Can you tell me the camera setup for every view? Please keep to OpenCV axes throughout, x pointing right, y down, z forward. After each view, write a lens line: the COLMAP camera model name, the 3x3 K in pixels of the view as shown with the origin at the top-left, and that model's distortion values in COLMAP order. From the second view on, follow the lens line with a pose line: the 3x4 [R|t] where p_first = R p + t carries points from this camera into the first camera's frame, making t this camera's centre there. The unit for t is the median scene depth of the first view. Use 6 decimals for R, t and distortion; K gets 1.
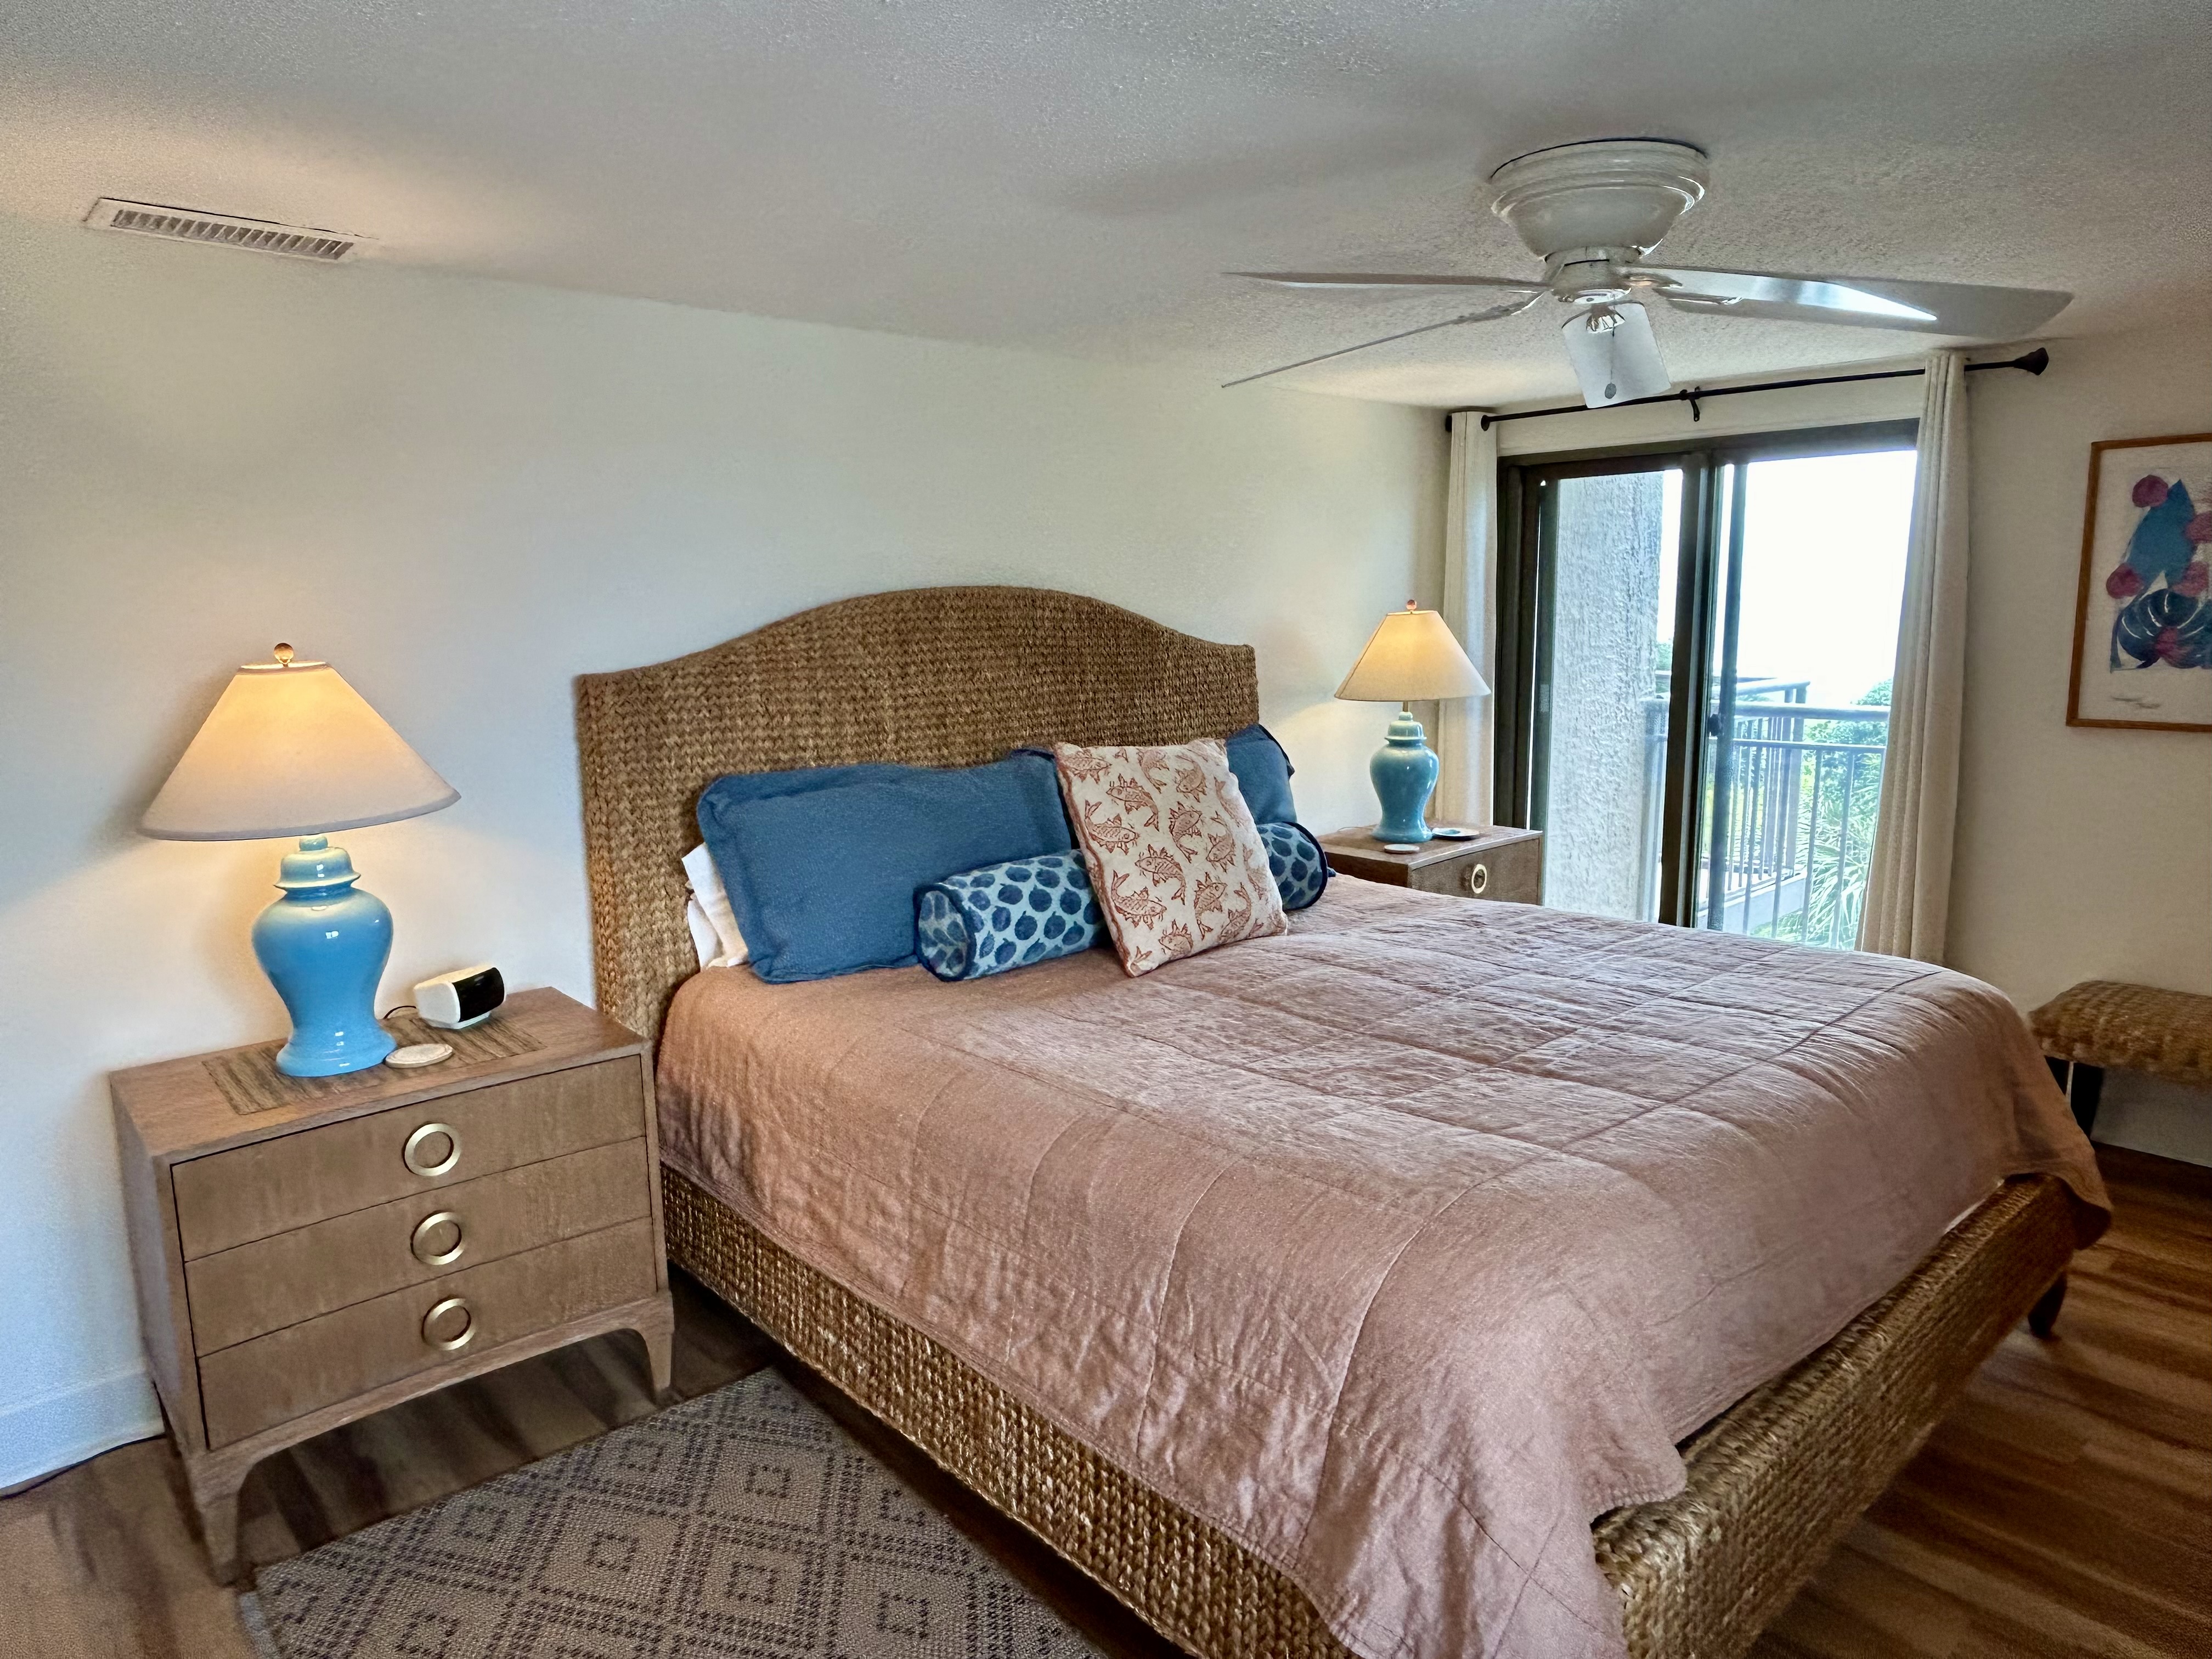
lens RADIAL K [[1386.3, 0, 1102.4], [0, 1386.3, 822.1], [0, 0, 1]] dist [-0.001763, -0.002853]
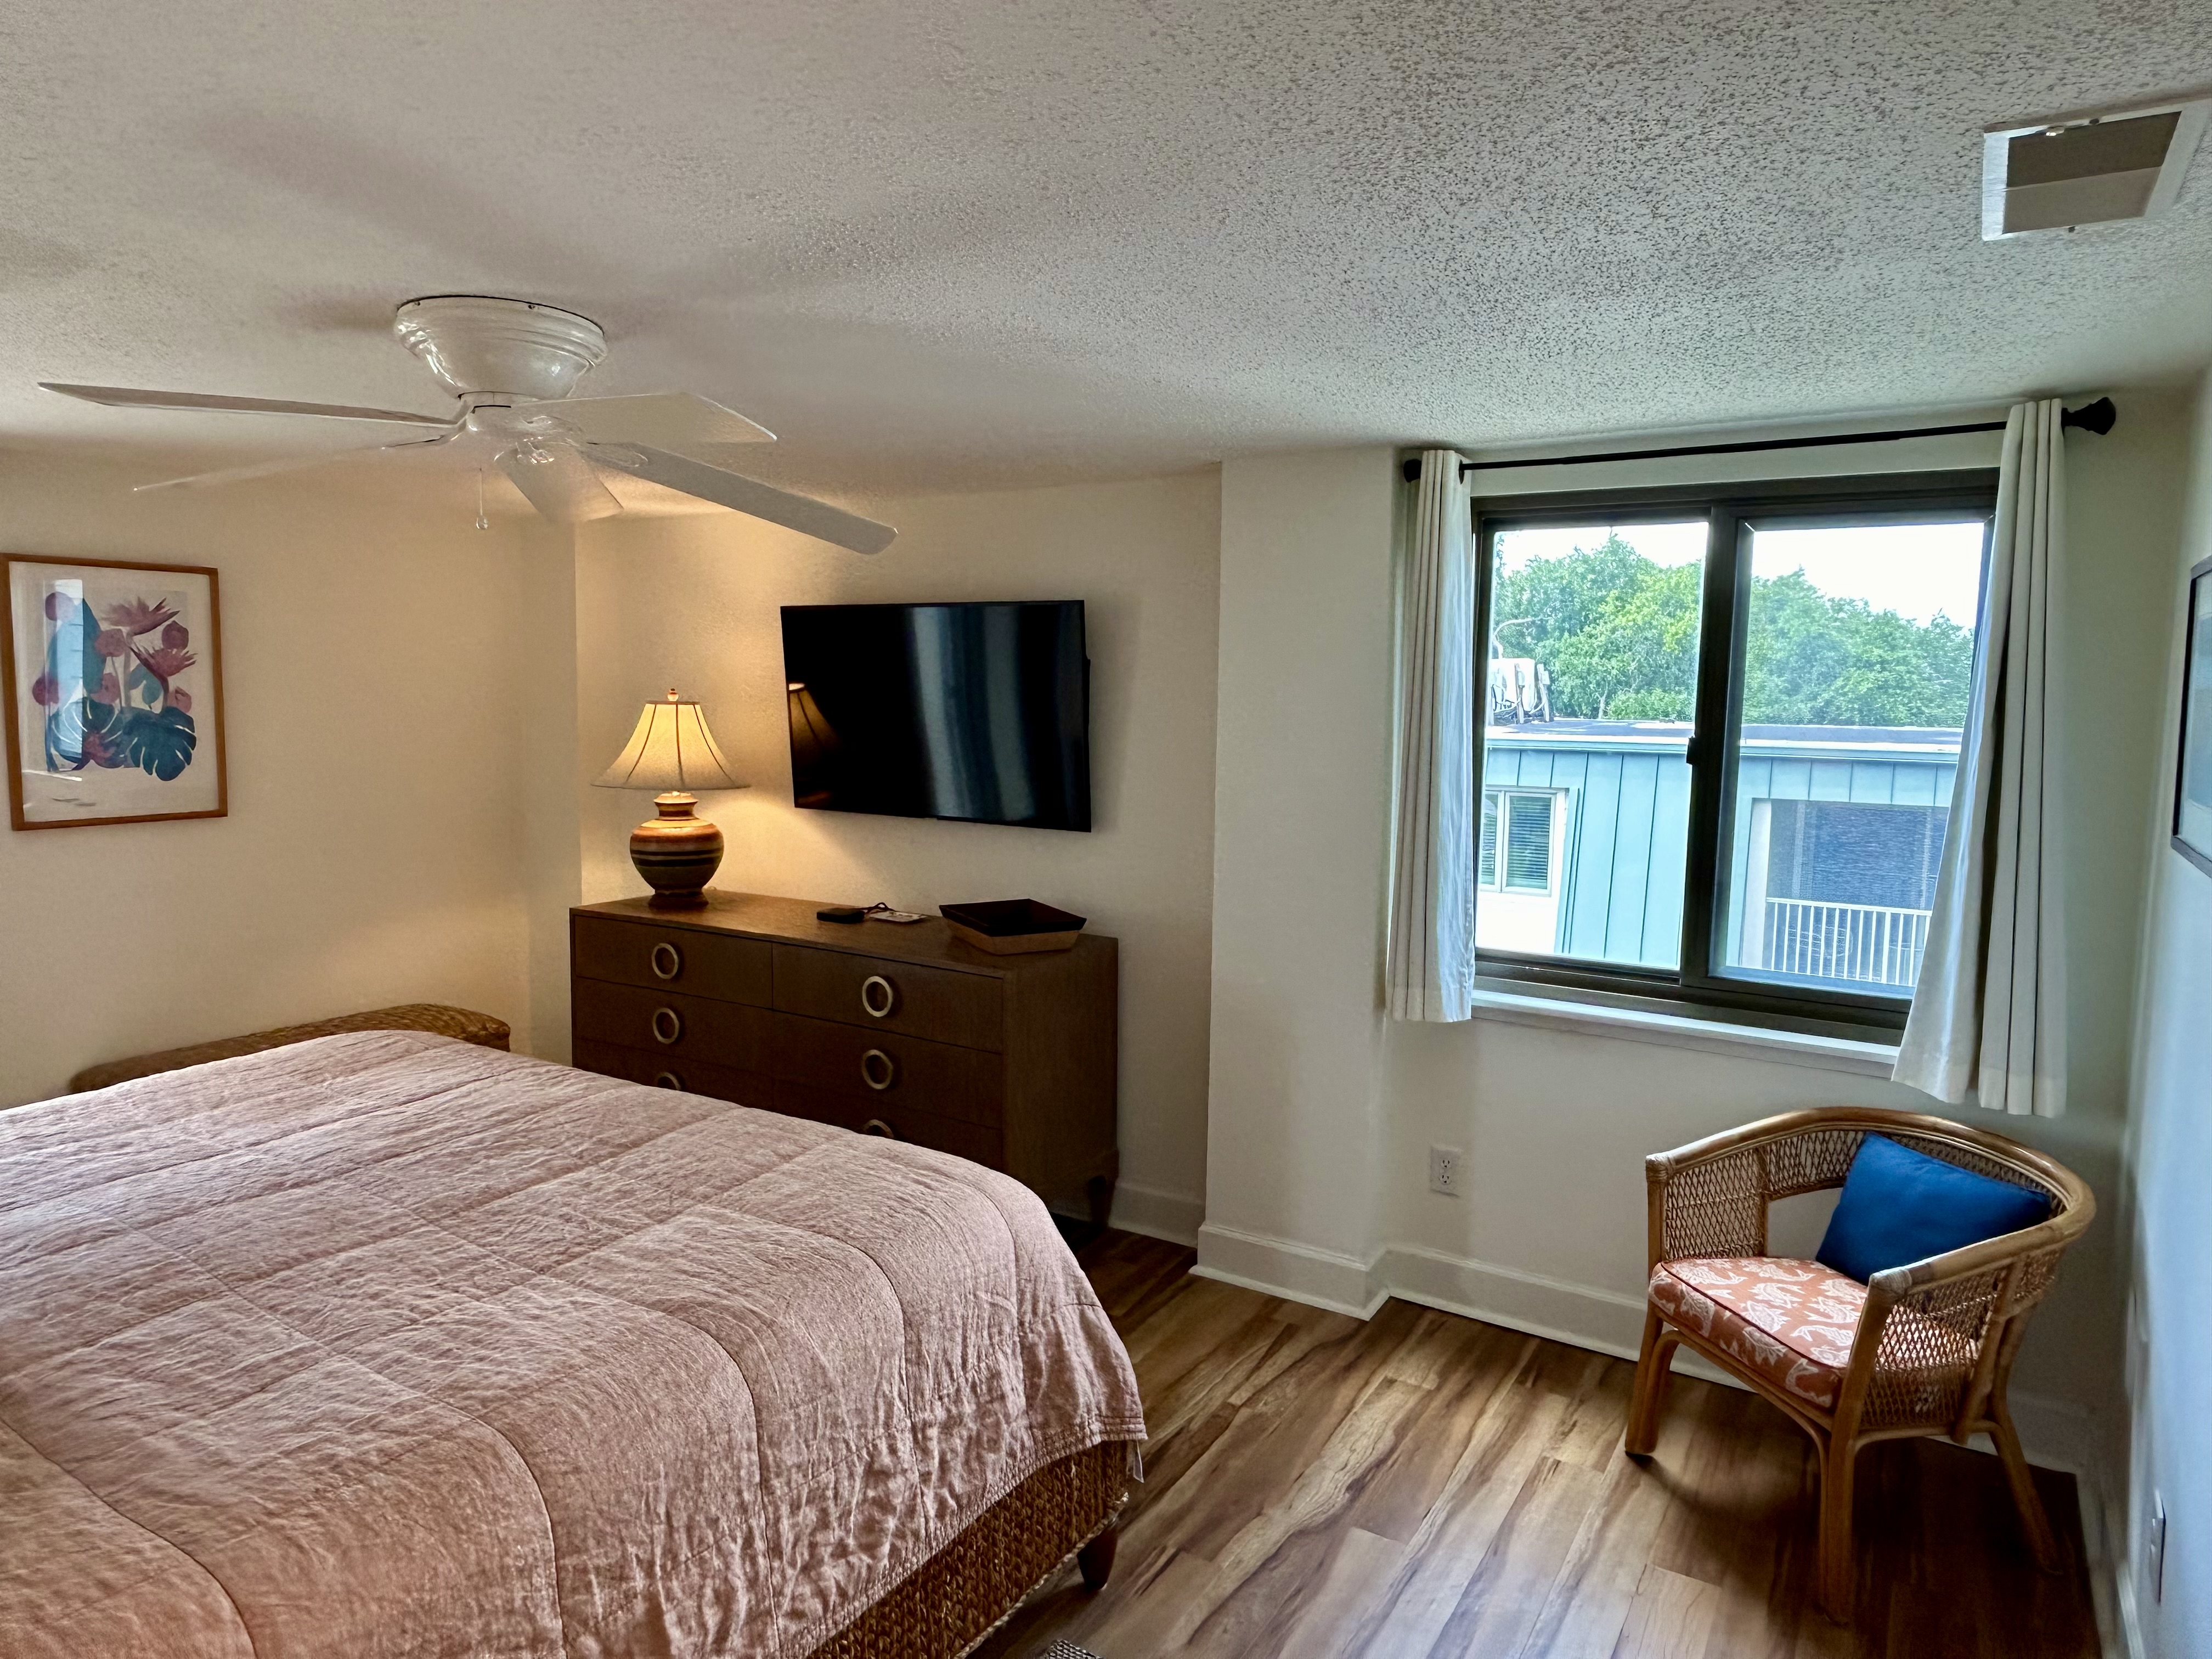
lens RADIAL K [[1386.3, 0, 1100.4], [0, 1386.3, 840.9], [0, 0, 1]] dist [-0.001763, -0.002853]
pose [[-0.276232, -0.091213, 0.956753, -0.691180], [0.140956, 0.980877, 0.134210, -0.127543], [-0.950698, 0.171933, -0.258092, 0.758967]]
